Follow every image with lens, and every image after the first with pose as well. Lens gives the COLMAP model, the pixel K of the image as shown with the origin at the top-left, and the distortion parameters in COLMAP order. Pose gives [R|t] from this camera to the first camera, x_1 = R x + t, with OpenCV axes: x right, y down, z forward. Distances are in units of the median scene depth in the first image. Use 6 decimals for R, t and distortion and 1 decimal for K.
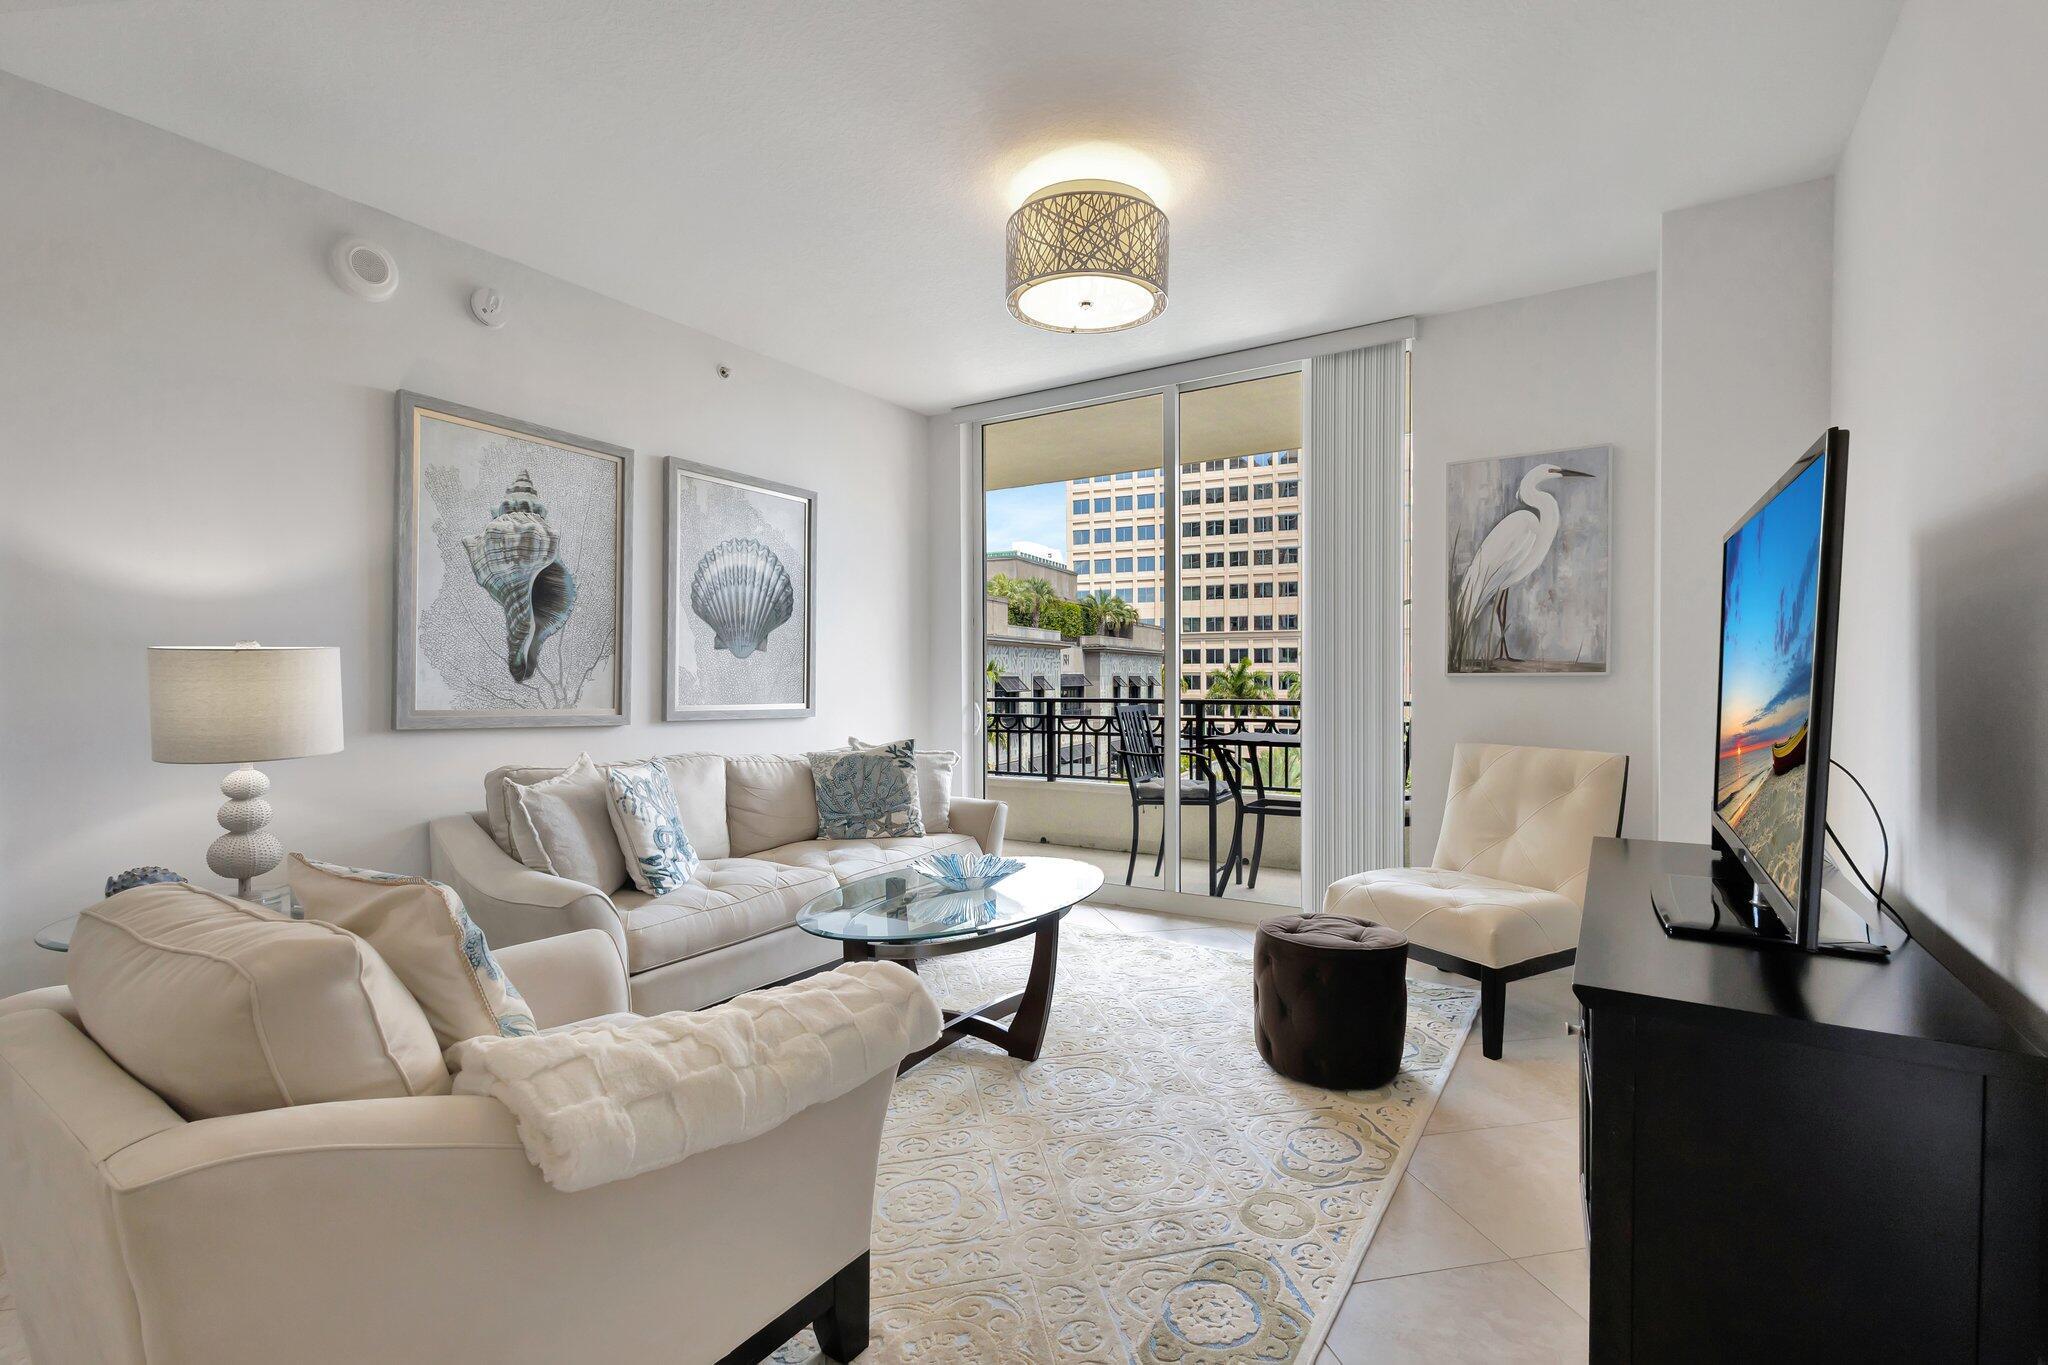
lens RADIAL K [[938.1, 0, 1021.6], [0, 938.1, 704.3], [0, 0, 1]] dist [0.004768, -0.000563]
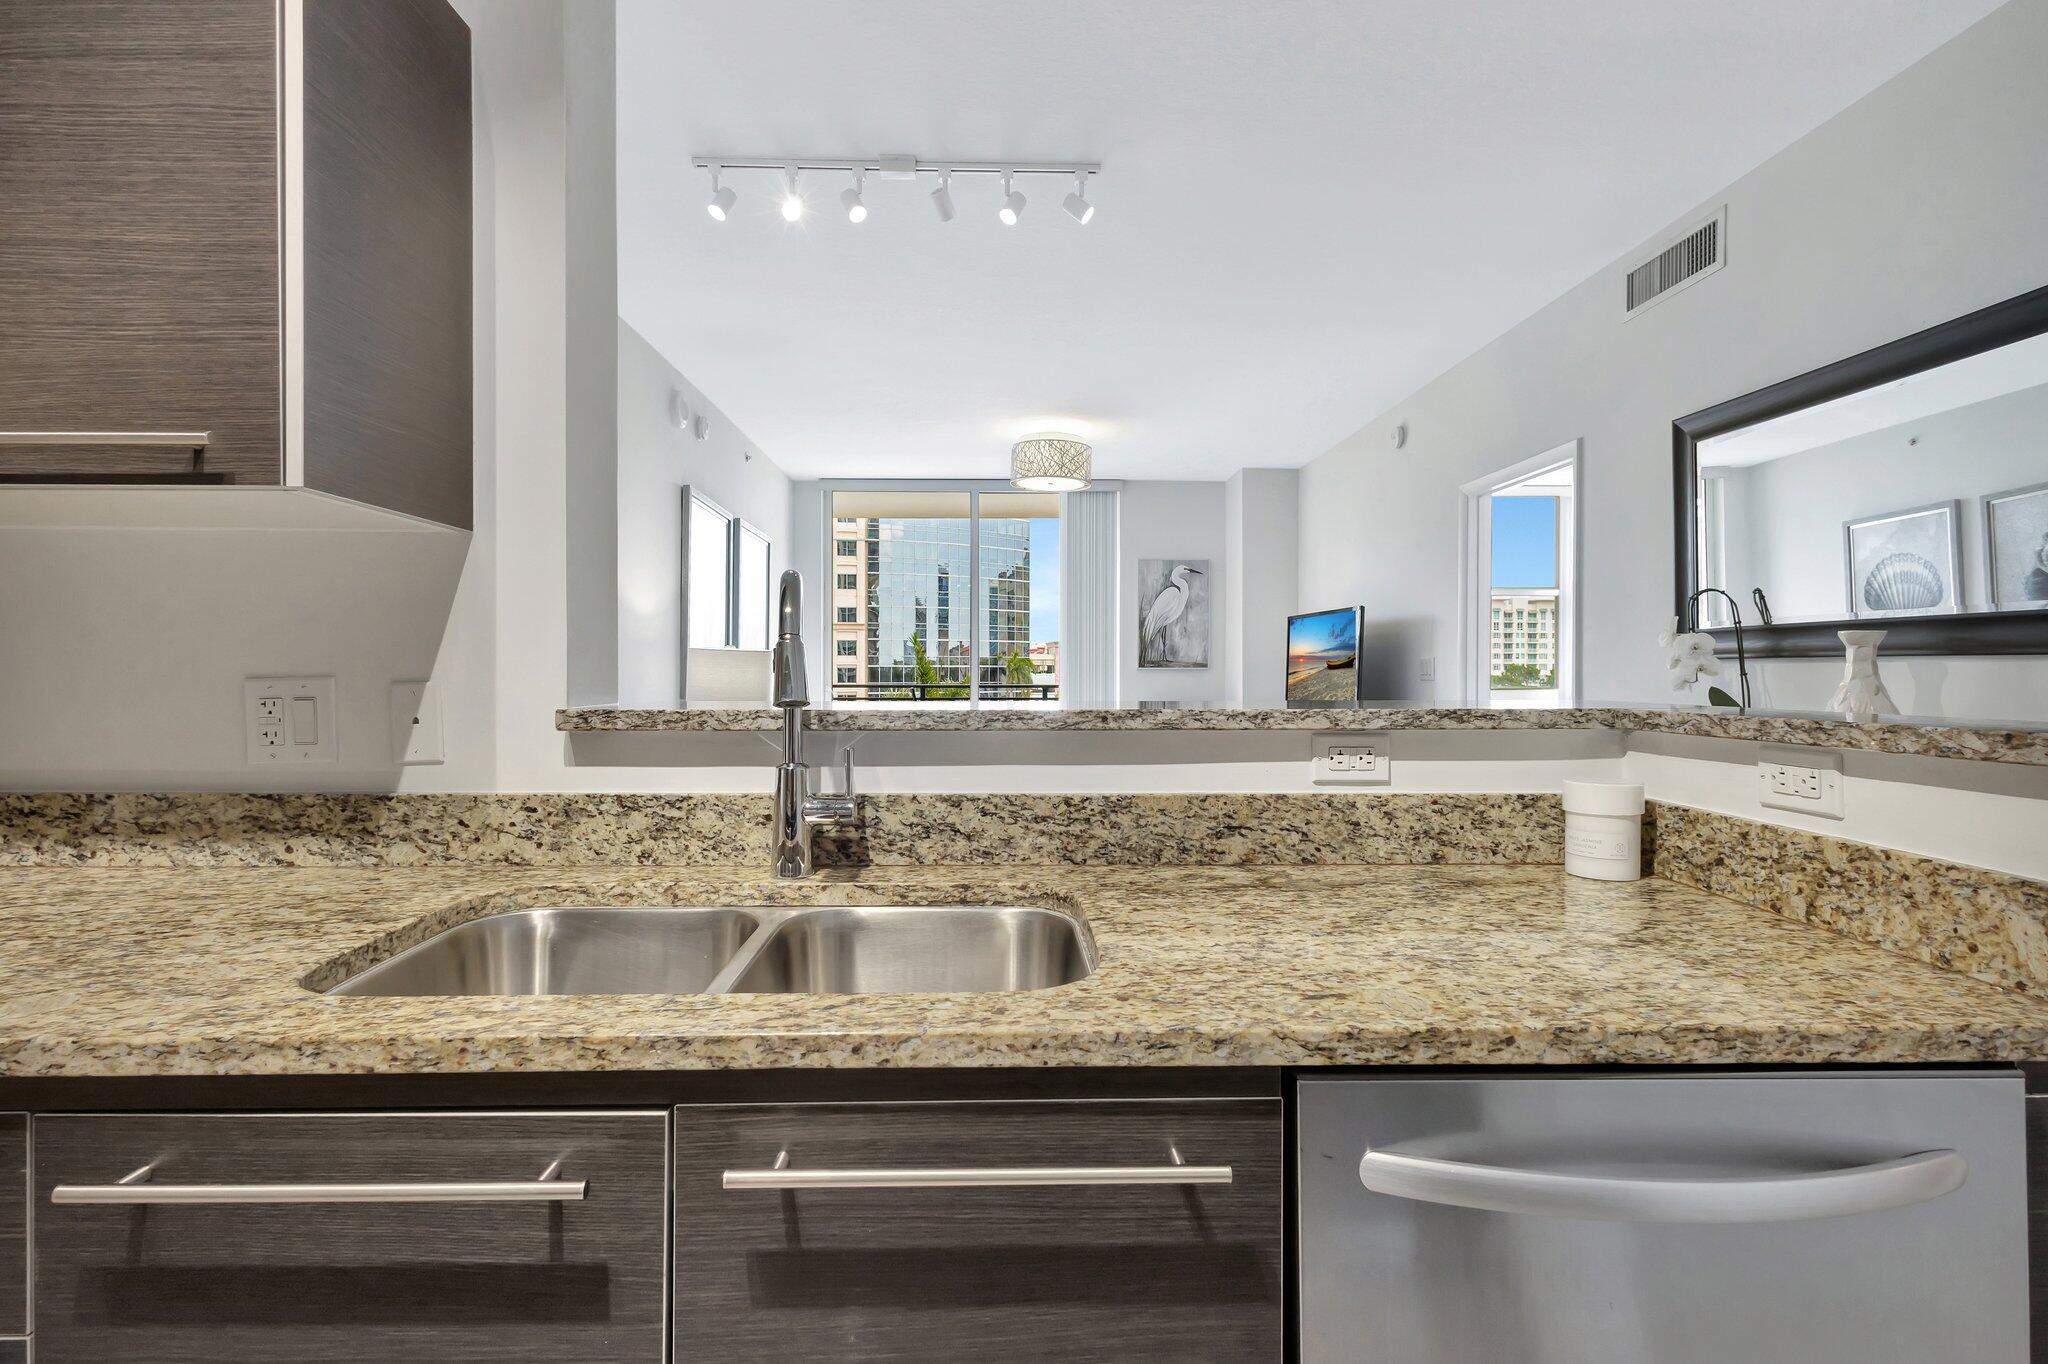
lens RADIAL K [[973.3, 0, 1010.4], [0, 973.3, 680.1], [0, 0, 1]] dist [0.008487, -0.000347]
pose [[0.831559, -0.000482, 0.555436, -0.910114], [0.010608, 0.999831, -0.015014, 0.020444], [-0.555335, 0.018377, 0.831423, -0.534884]]
